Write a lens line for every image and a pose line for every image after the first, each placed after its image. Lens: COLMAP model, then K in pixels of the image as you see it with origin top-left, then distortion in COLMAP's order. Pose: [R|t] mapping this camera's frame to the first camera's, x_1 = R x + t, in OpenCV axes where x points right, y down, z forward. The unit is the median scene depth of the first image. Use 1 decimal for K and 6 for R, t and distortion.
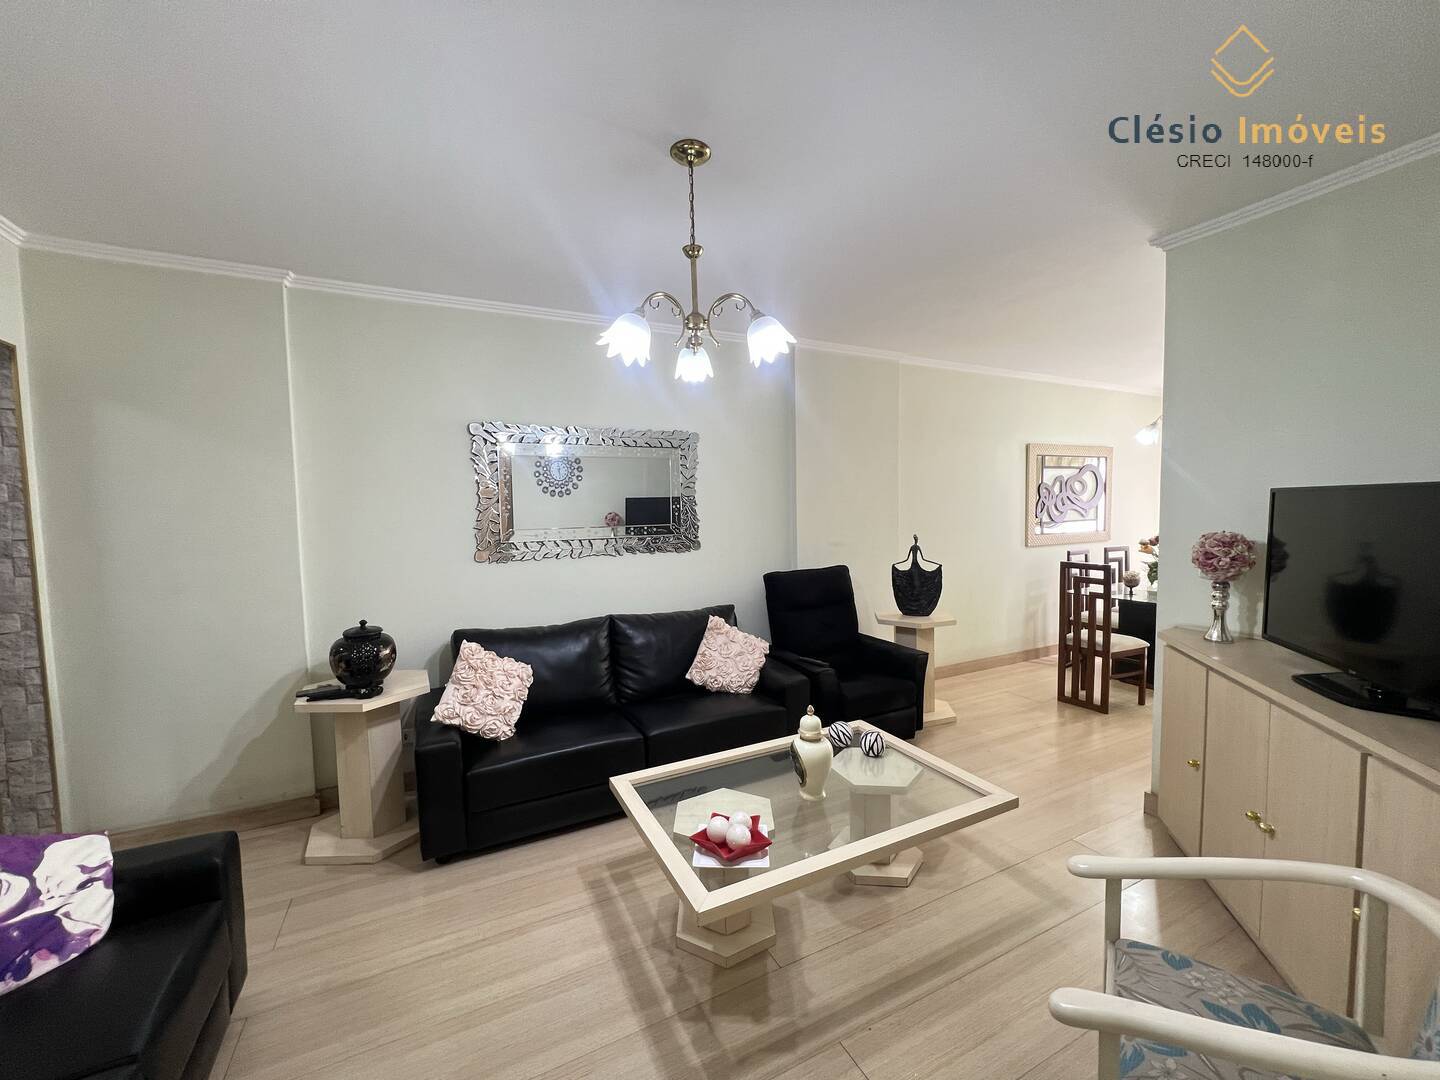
lens RADIAL K [[575.0, 0, 717.5], [0, 575.0, 539.8], [0, 0, 1]] dist [-0.003692, 0.000977]
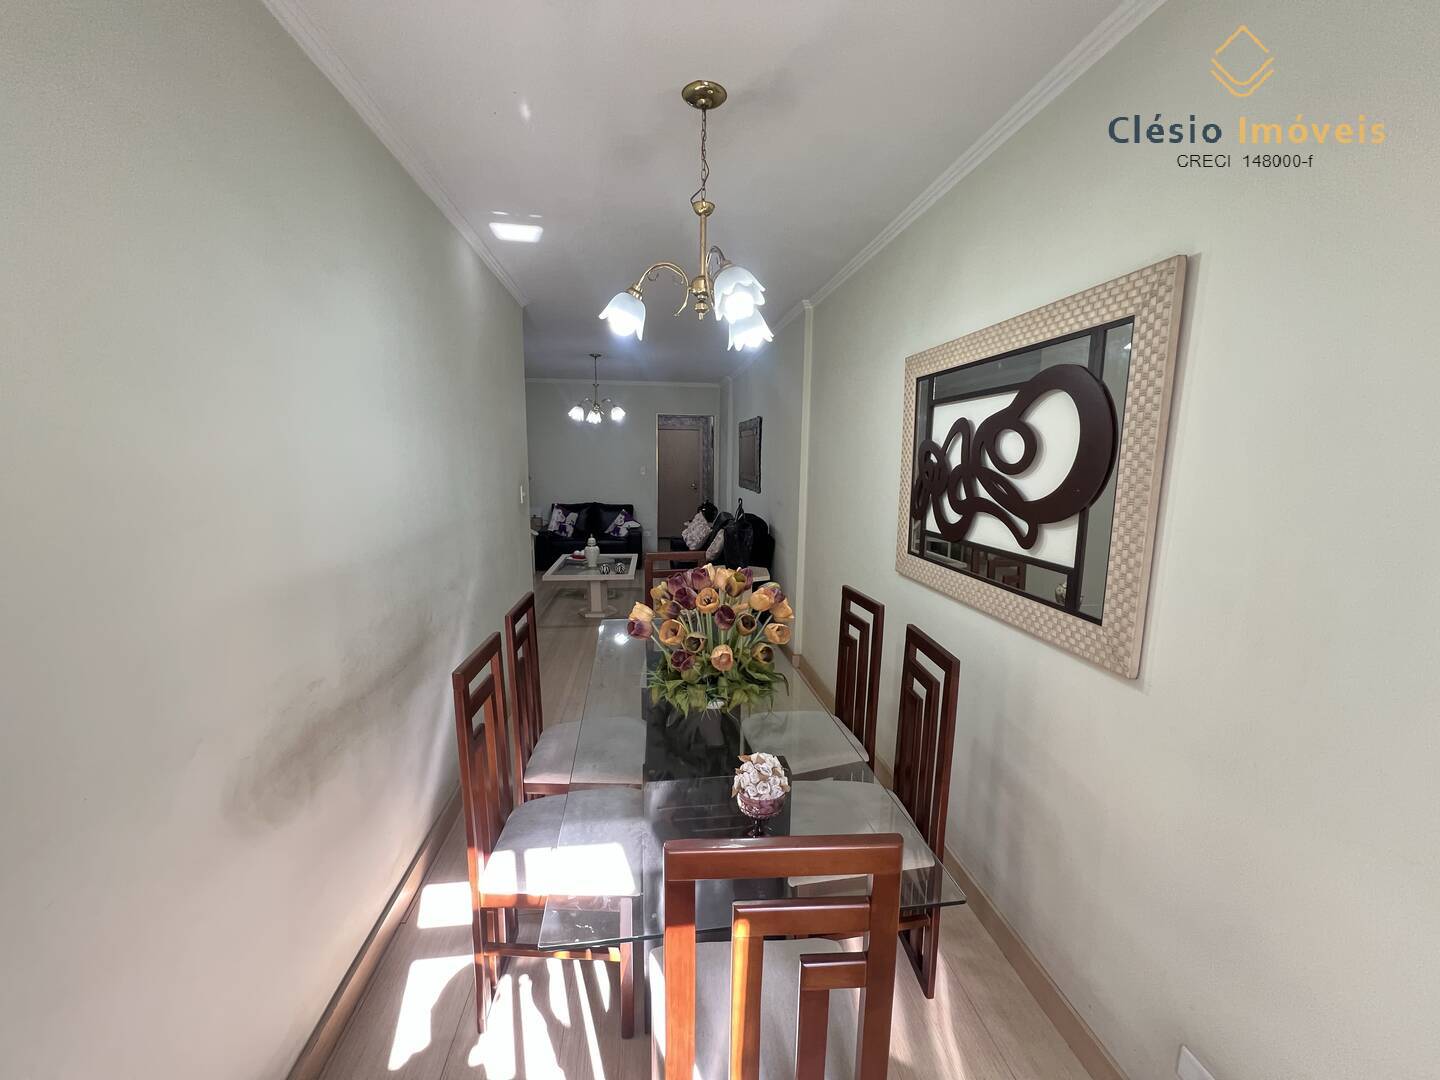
lens RADIAL K [[575.0, 0, 722.7], [0, 575.0, 546.1], [0, 0, 1]] dist [-0.003692, 0.000977]
pose [[-0.327623, 0.162594, -0.930713, 1.373448], [-0.059542, 0.979569, 0.192089, -0.125219], [0.942931, 0.118350, -0.311248, 1.316648]]
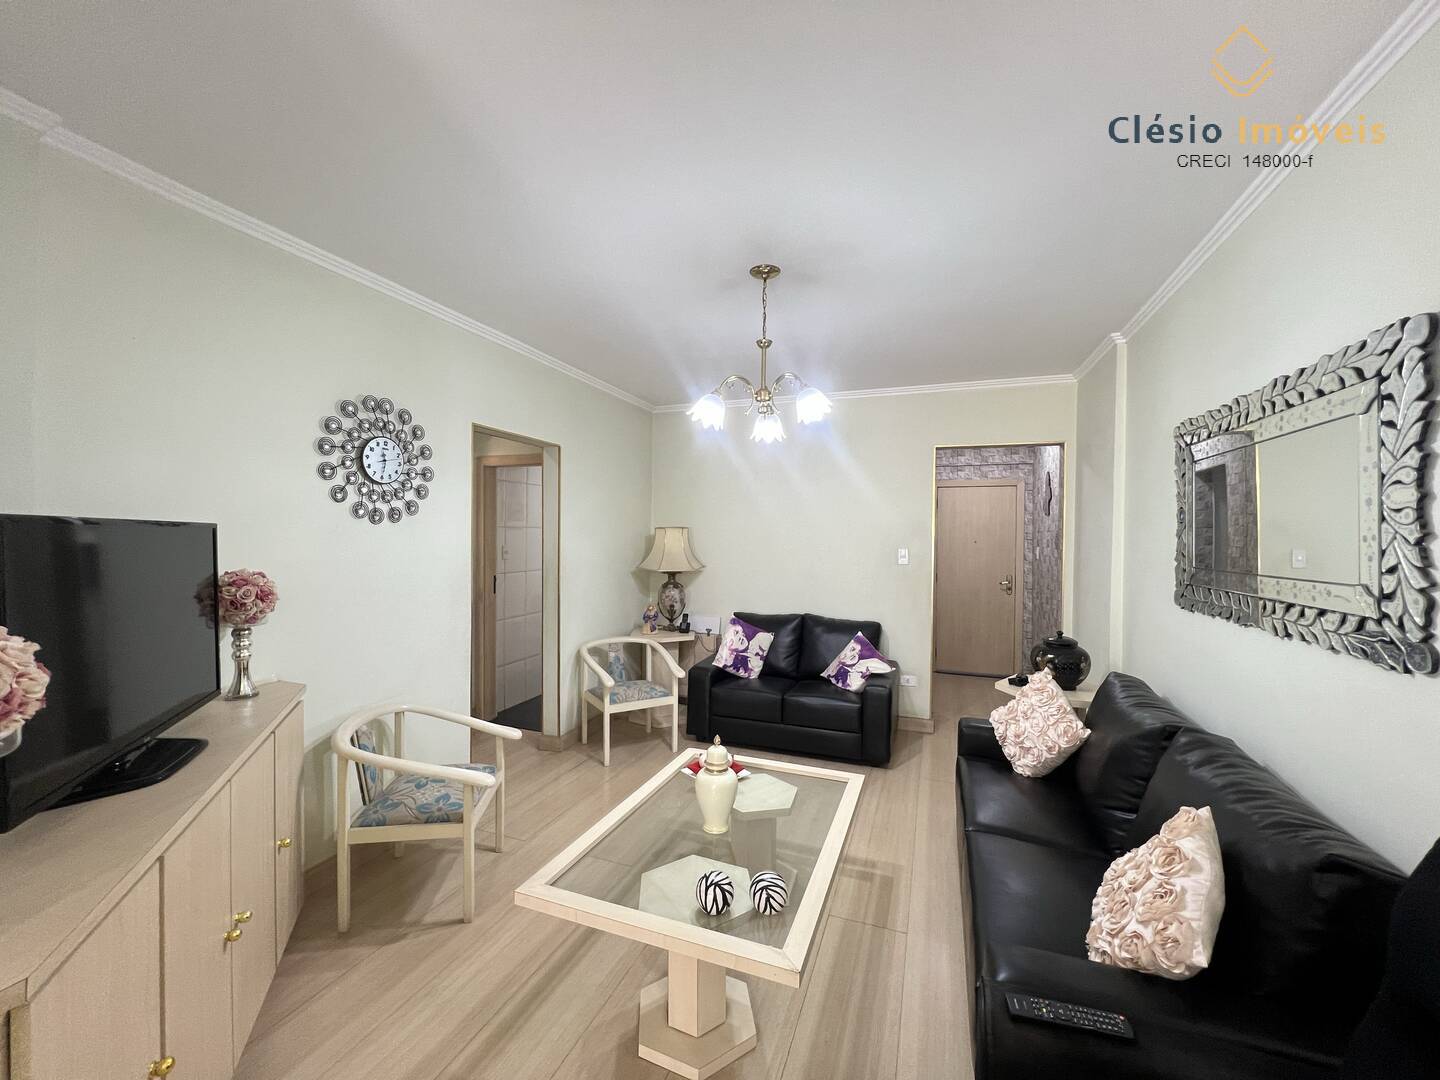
lens RADIAL K [[575.0, 0, 721.3], [0, 575.0, 541.5], [0, 0, 1]] dist [-0.003692, 0.000977]
pose [[-0.730315, 0.019505, -0.682832, 0.438404], [-0.035879, 0.997117, 0.066857, -0.060876], [0.682167, 0.073326, -0.727510, 0.896337]]
